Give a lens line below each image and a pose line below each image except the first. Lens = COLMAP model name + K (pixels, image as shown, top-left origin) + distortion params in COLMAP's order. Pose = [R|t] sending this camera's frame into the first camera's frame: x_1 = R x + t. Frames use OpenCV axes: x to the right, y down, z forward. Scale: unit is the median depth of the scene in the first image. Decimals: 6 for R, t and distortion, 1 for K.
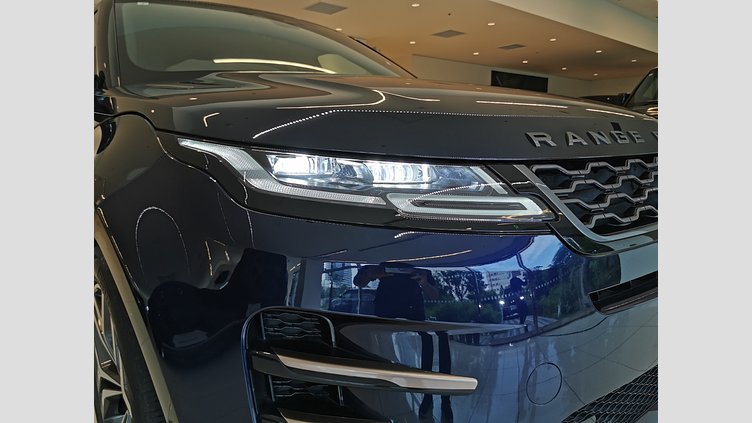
lens RADIAL K [[444.9, 0, 381.2], [0, 444.9, 209.3], [0, 0, 1]] dist [0.000438, -0.000887]
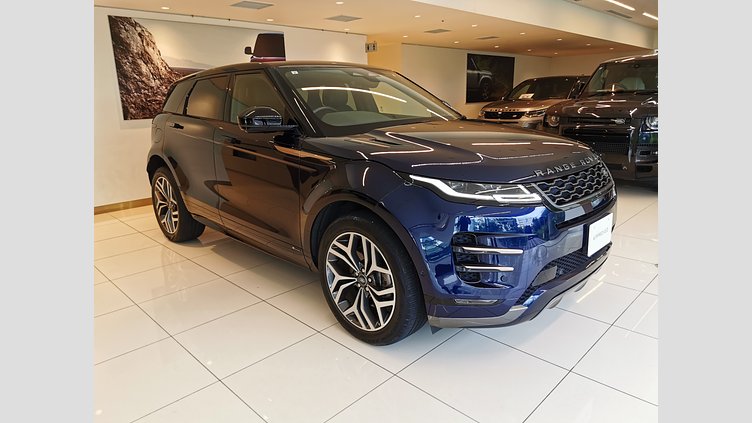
lens RADIAL K [[444.9, 0, 381.2], [0, 444.9, 209.3], [0, 0, 1]] dist [0.000438, -0.000887]
pose [[0.996442, -0.030451, 0.078584, -0.858783], [0.023714, 0.996075, 0.085274, -0.184964], [-0.080872, -0.083107, 0.993254, -1.733173]]
